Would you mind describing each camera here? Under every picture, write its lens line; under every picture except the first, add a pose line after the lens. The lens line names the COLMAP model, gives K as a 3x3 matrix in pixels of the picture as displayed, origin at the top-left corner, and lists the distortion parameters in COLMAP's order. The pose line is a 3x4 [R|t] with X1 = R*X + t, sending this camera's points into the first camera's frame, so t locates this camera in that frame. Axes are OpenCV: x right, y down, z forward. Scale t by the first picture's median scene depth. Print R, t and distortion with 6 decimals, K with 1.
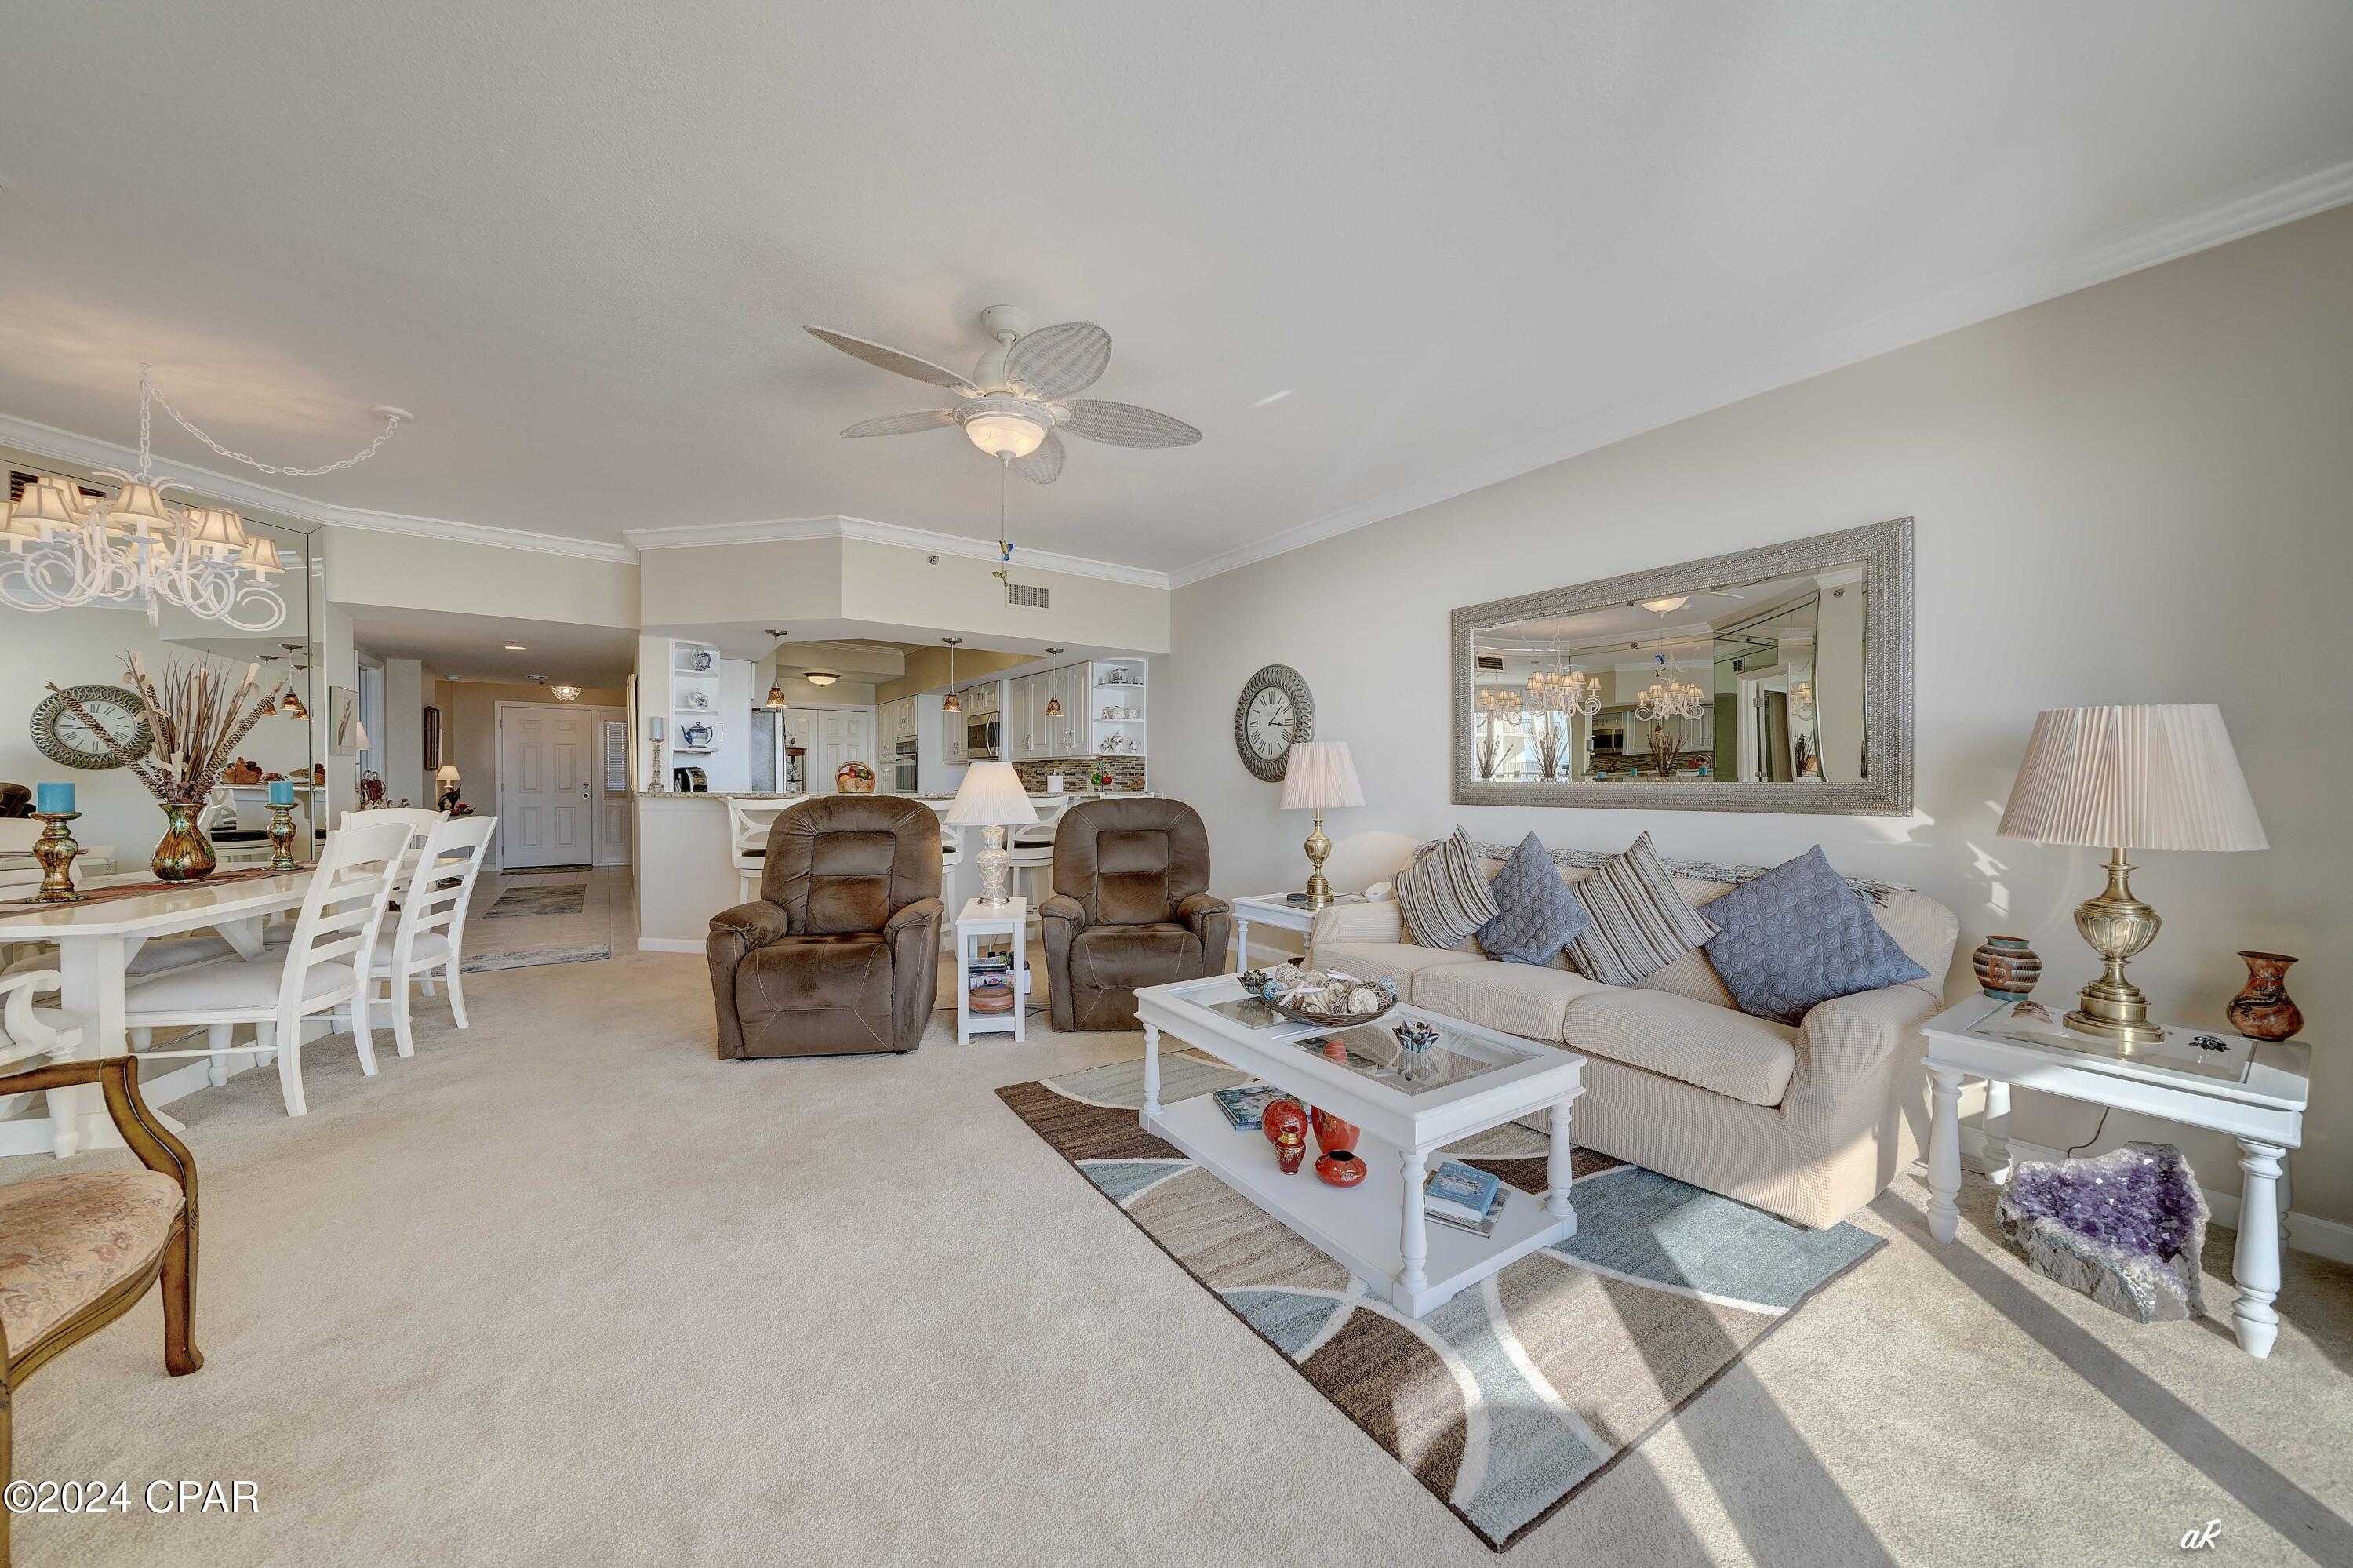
lens RADIAL K [[806.2, 0, 1169.6], [0, 806.2, 782.3], [0, 0, 1]] dist [-0.004301, -0.000220]
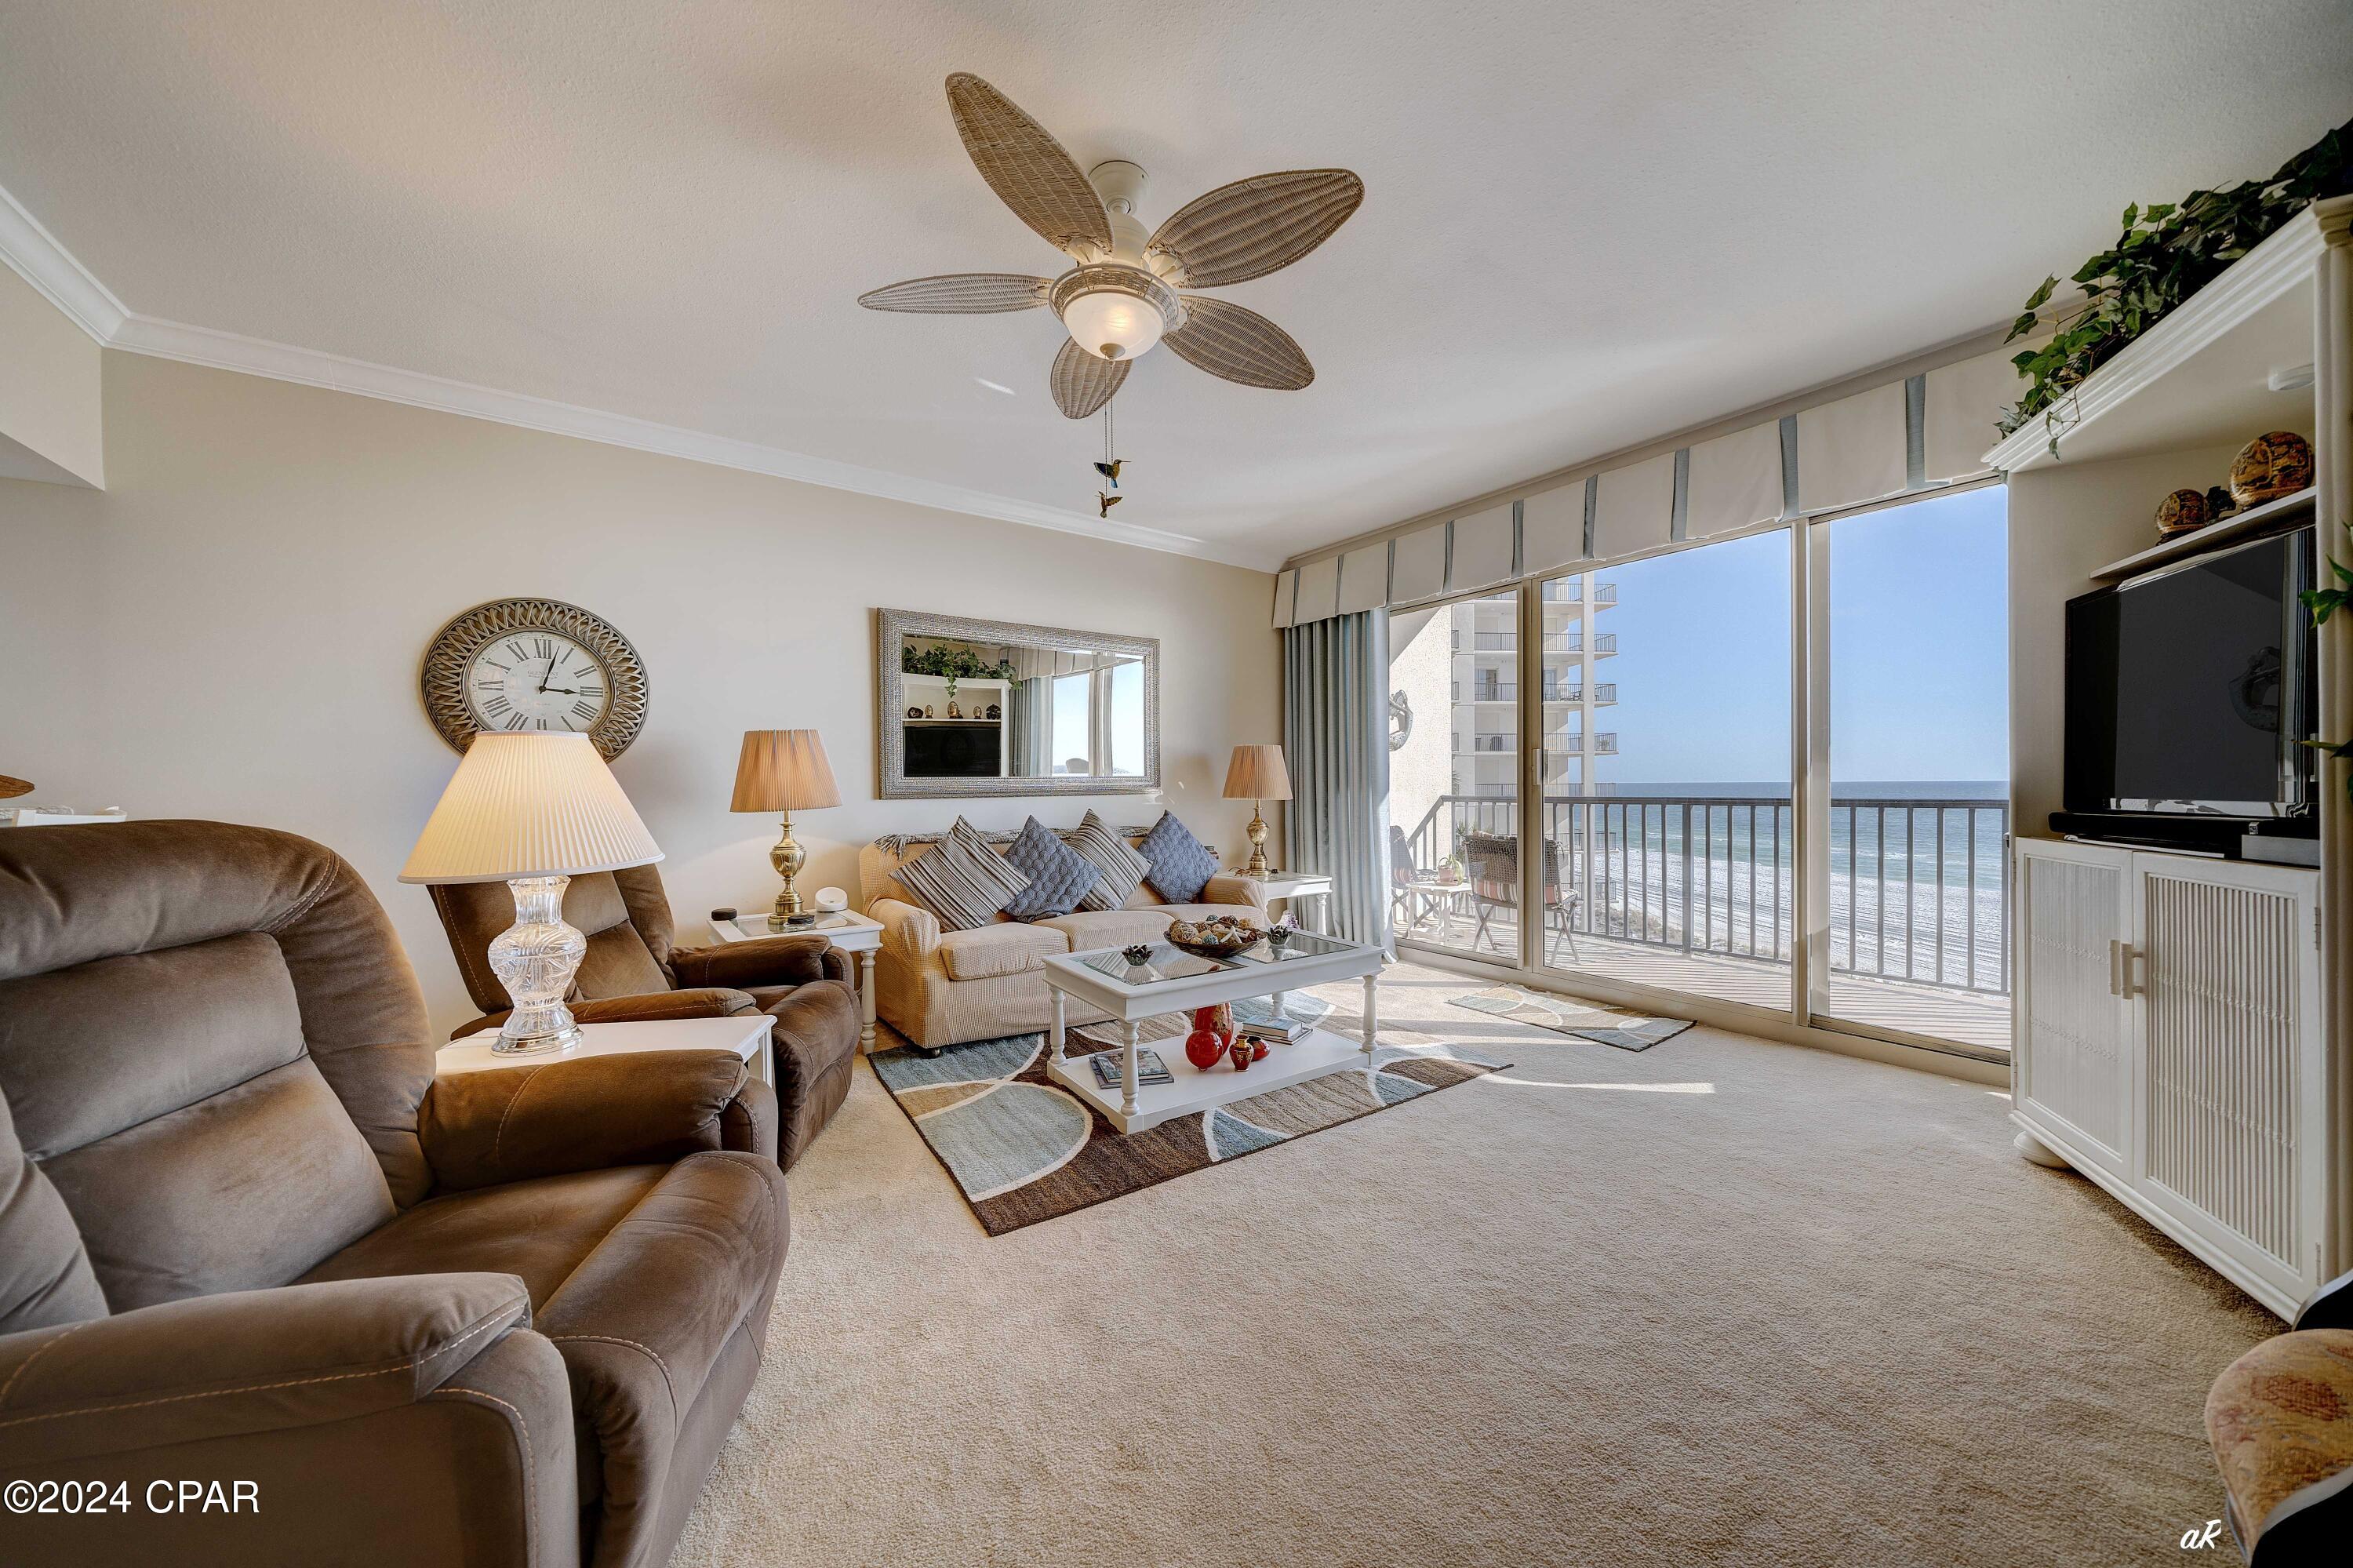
lens RADIAL K [[806.2, 0, 1184.4], [0, 806.2, 792.9], [0, 0, 1]] dist [-0.004301, -0.000220]
pose [[-0.009210, -0.022964, 0.999694, -0.702581], [0.007158, 0.999709, 0.023030, -0.001241], [-0.999932, 0.007368, -0.009043, 0.669547]]
